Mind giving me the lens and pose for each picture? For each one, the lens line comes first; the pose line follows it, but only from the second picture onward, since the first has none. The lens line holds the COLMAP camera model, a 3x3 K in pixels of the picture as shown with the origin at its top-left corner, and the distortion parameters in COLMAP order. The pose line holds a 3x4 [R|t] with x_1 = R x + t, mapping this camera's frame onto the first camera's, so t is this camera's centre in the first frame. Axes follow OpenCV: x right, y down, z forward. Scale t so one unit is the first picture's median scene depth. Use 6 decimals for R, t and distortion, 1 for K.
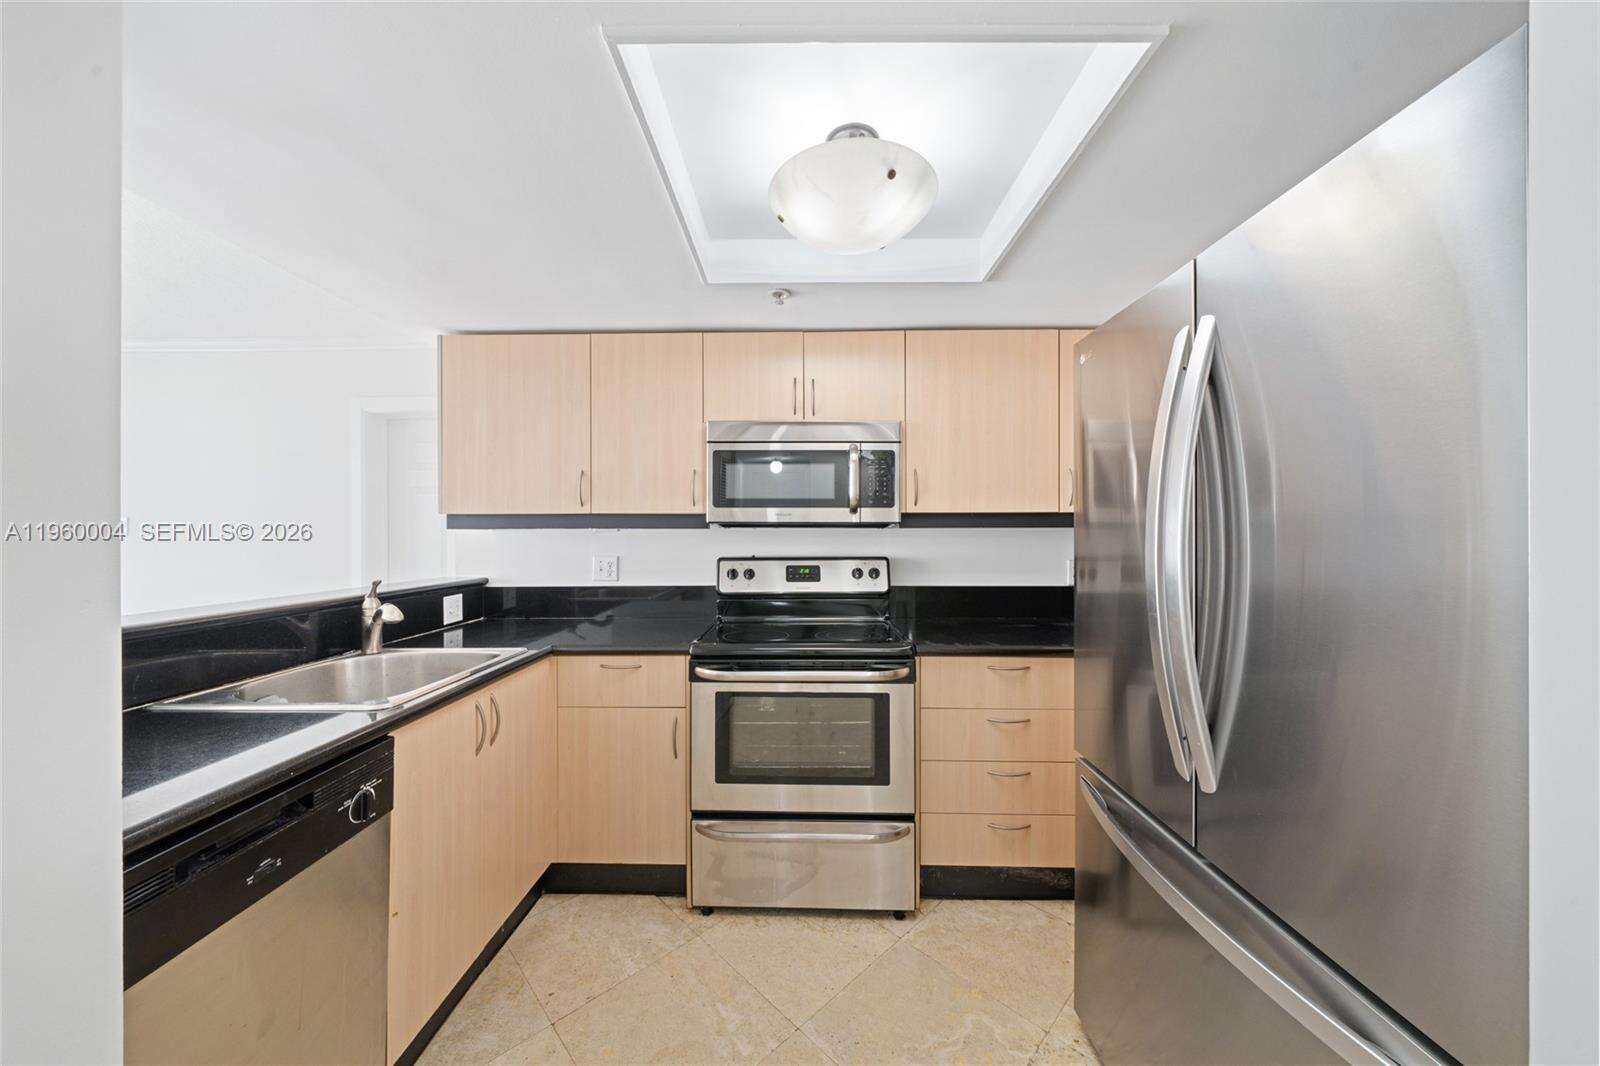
lens RADIAL K [[544.7, 0, 772.1], [0, 544.7, 526.7], [0, 0, 1]] dist [-0.009674, 0.000671]
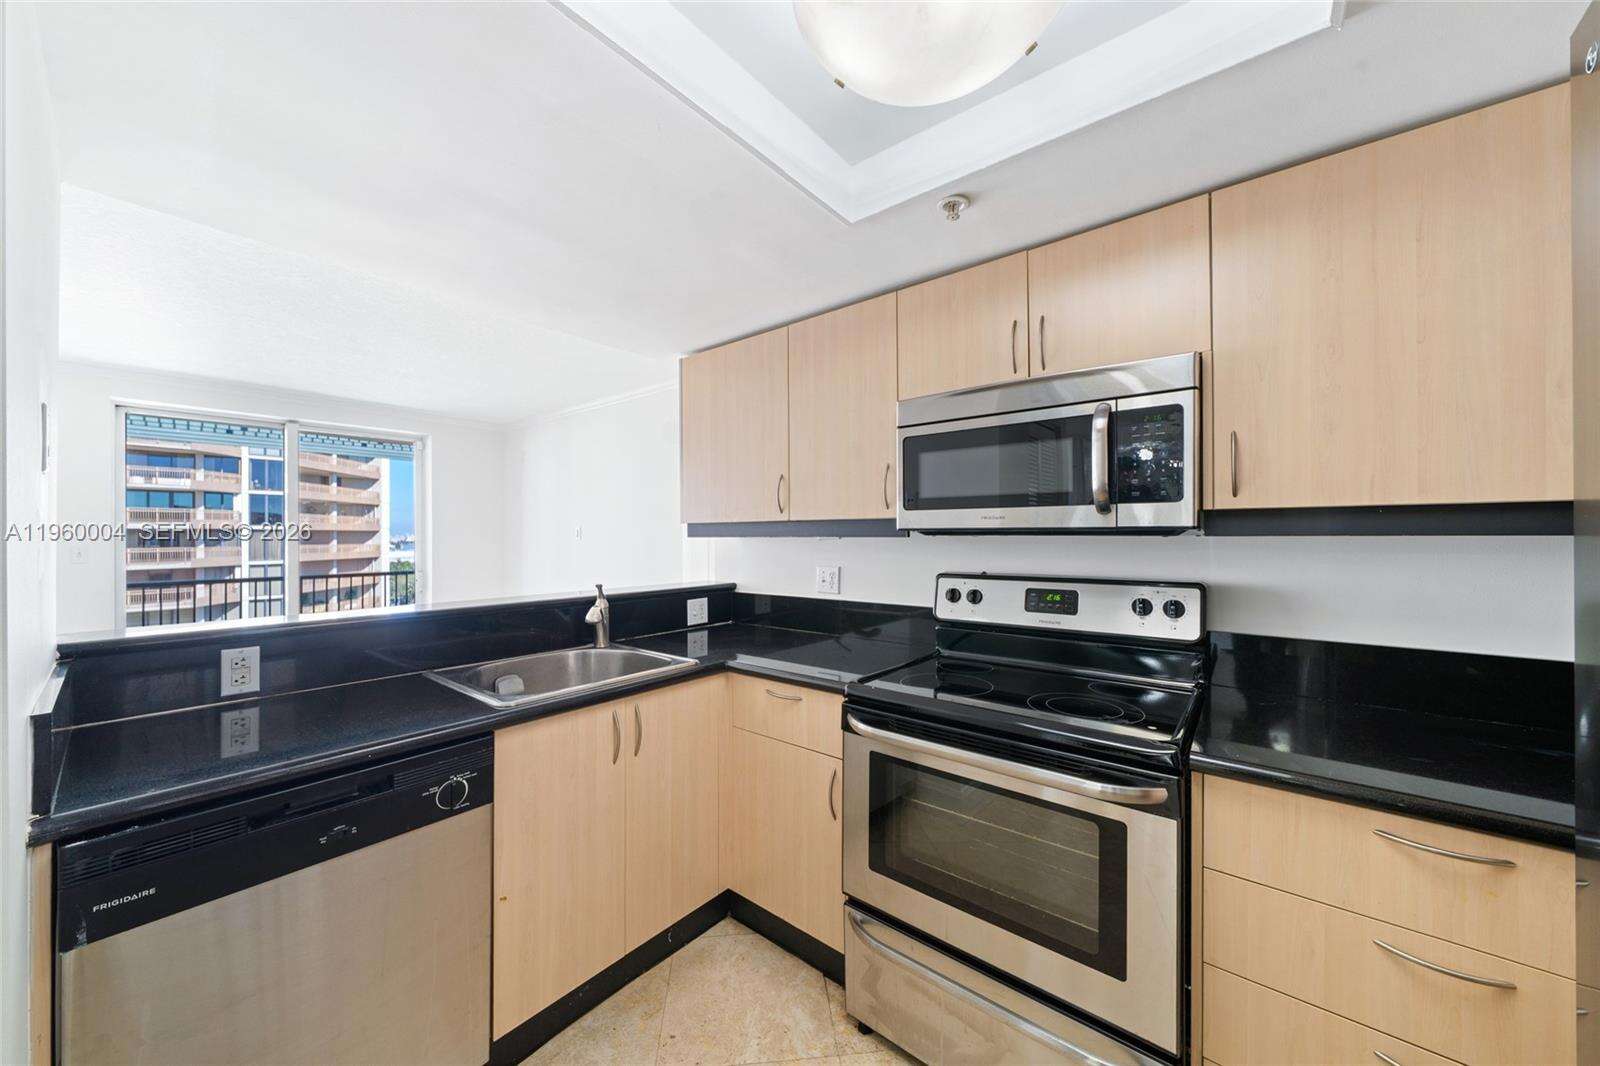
lens RADIAL K [[544.7, 0, 789.2], [0, 544.7, 530.8], [0, 0, 1]] dist [-0.009674, 0.000671]
pose [[0.797560, -0.007196, -0.603197, 0.235902], [0.008361, 0.999965, -0.000874, -0.006694], [0.603182, -0.004346, 0.797592, 0.277245]]
